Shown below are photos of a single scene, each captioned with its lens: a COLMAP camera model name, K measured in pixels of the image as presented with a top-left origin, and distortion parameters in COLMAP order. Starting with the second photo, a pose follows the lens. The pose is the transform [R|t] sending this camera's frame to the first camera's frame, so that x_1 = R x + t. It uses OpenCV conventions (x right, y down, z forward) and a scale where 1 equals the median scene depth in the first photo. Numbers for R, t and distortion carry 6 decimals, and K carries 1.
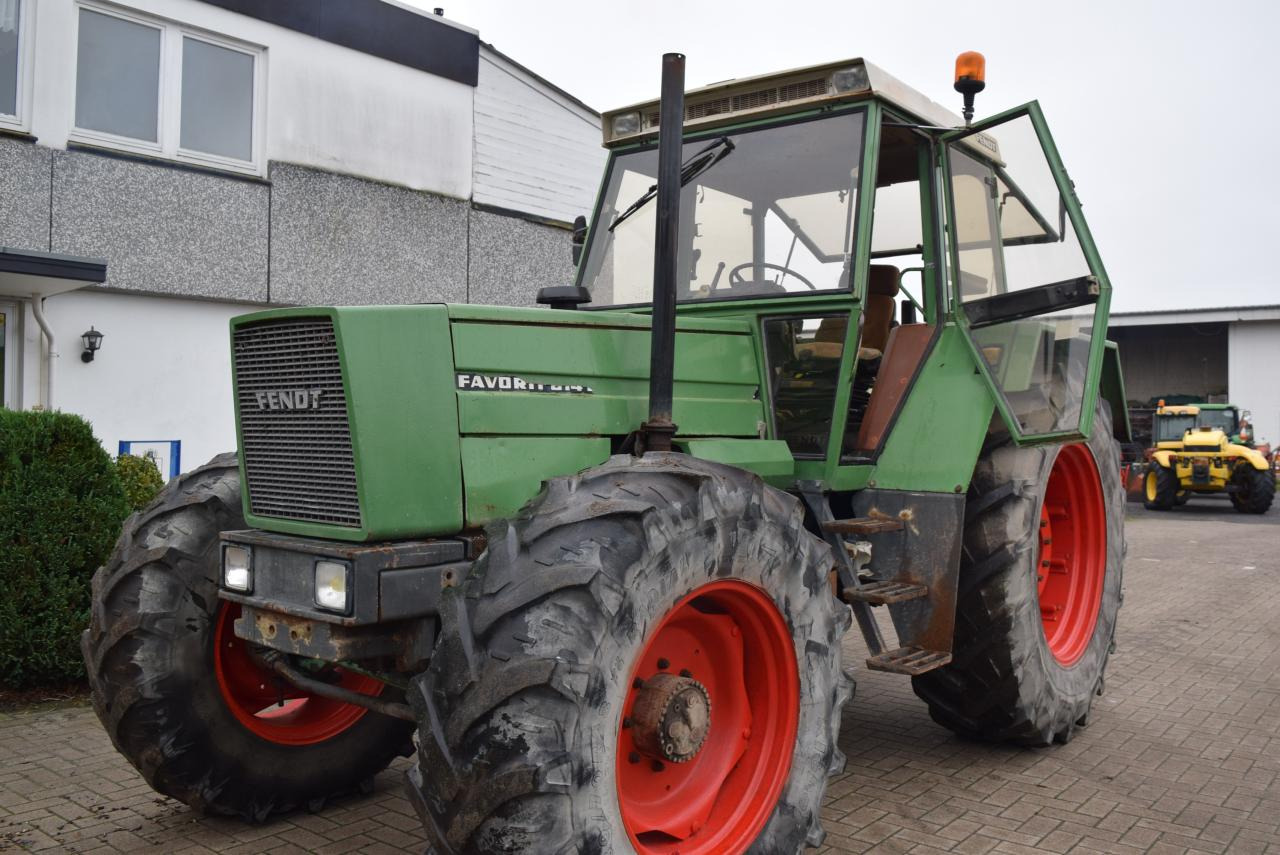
lens RADIAL K [[1082.5, 0, 635.3], [0, 1082.5, 427.3], [0, 0, 1]] dist [-0.081218, 0.011256]
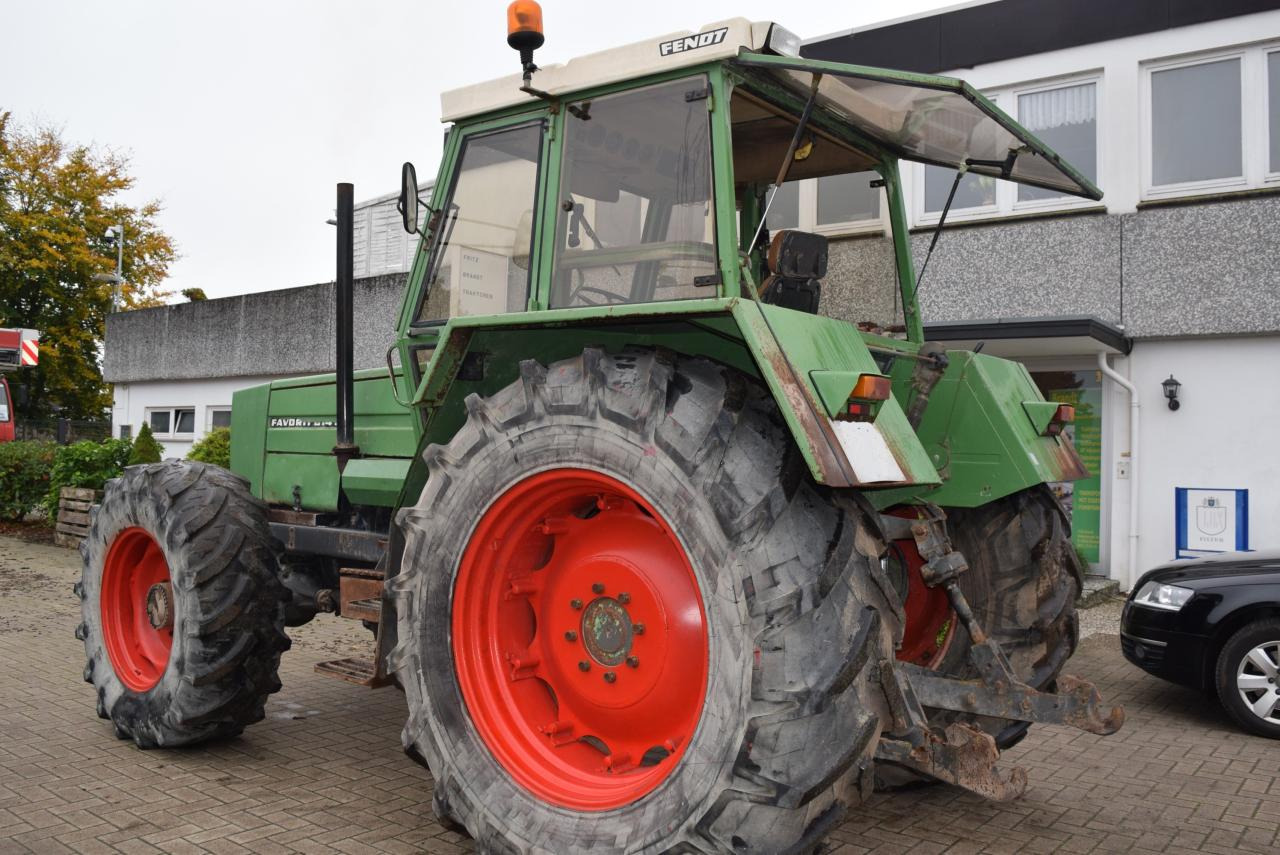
lens RADIAL K [[1082.5, 0, 639.5], [0, 1082.5, 427.3], [0, 0, 1]] dist [-0.081218, 0.011256]
pose [[0.029403, -0.034109, -0.998986, 0.500045], [-0.025480, 0.999067, -0.034861, 0.003783], [0.999243, 0.026479, 0.028507, 0.470114]]
